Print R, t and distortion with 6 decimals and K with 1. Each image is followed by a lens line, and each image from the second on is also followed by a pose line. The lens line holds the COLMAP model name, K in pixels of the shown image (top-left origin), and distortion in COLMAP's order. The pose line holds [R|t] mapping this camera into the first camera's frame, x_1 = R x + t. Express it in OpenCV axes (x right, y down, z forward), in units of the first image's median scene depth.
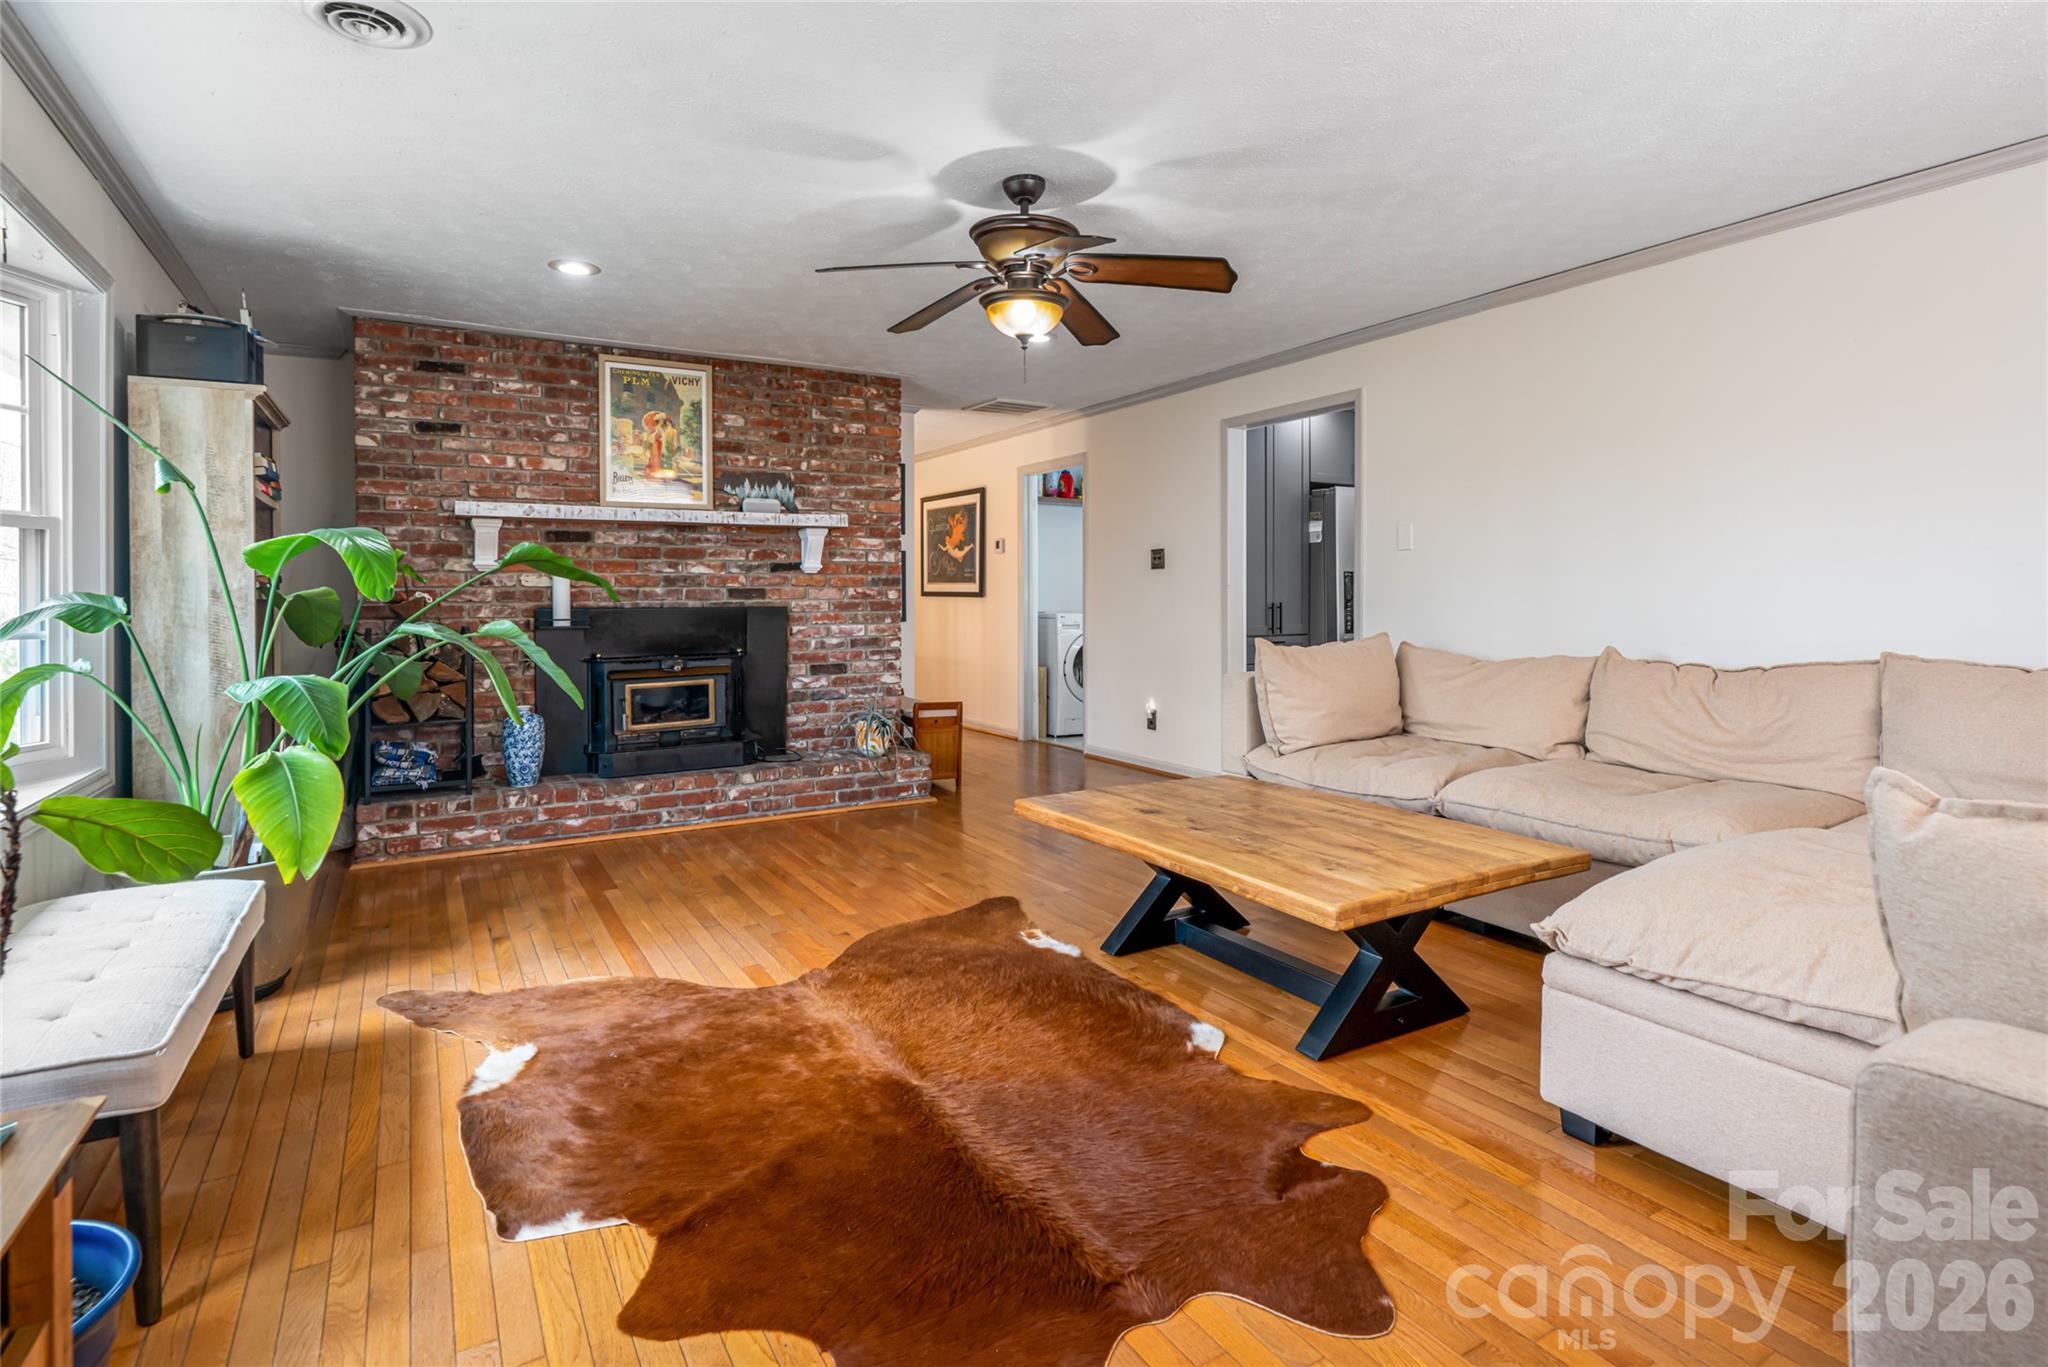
lens RADIAL K [[1018.6, 0, 1023.1], [0, 1018.6, 599.5], [0, 0, 1]] dist [0.000931, -0.000040]
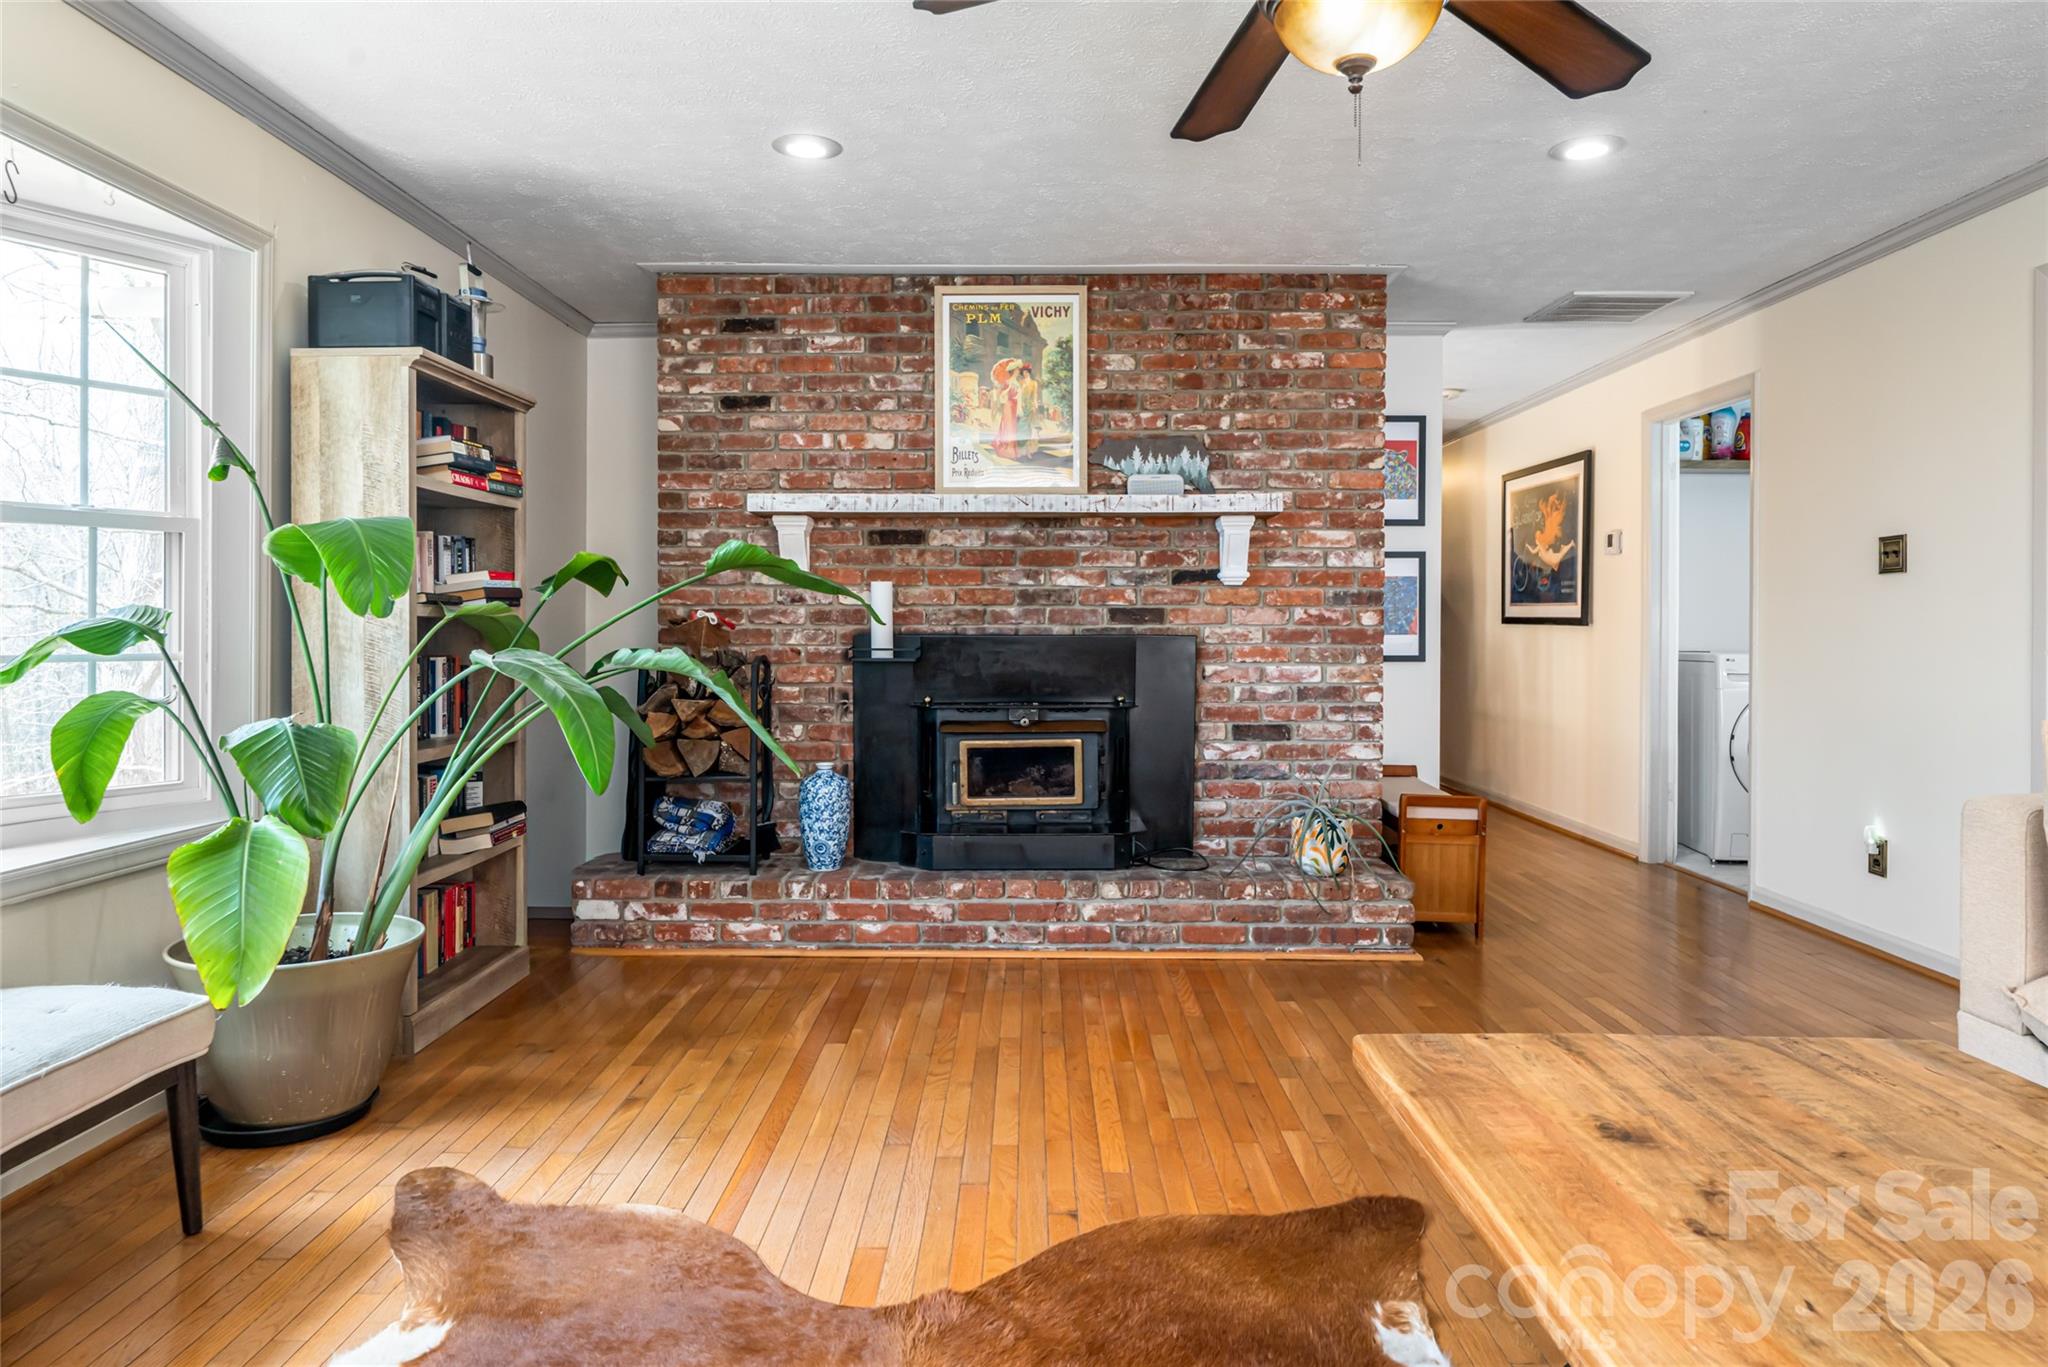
lens RADIAL K [[1261.2, 0, 1024.7], [0, 1261.2, 627.9], [0, 0, 1]] dist [-0.000769, 0.000690]
pose [[0.855331, 0.008701, -0.518009, 0.109730], [-0.009162, 0.999957, 0.001668, 0.001803], [0.518001, 0.003319, 0.855374, 0.262939]]
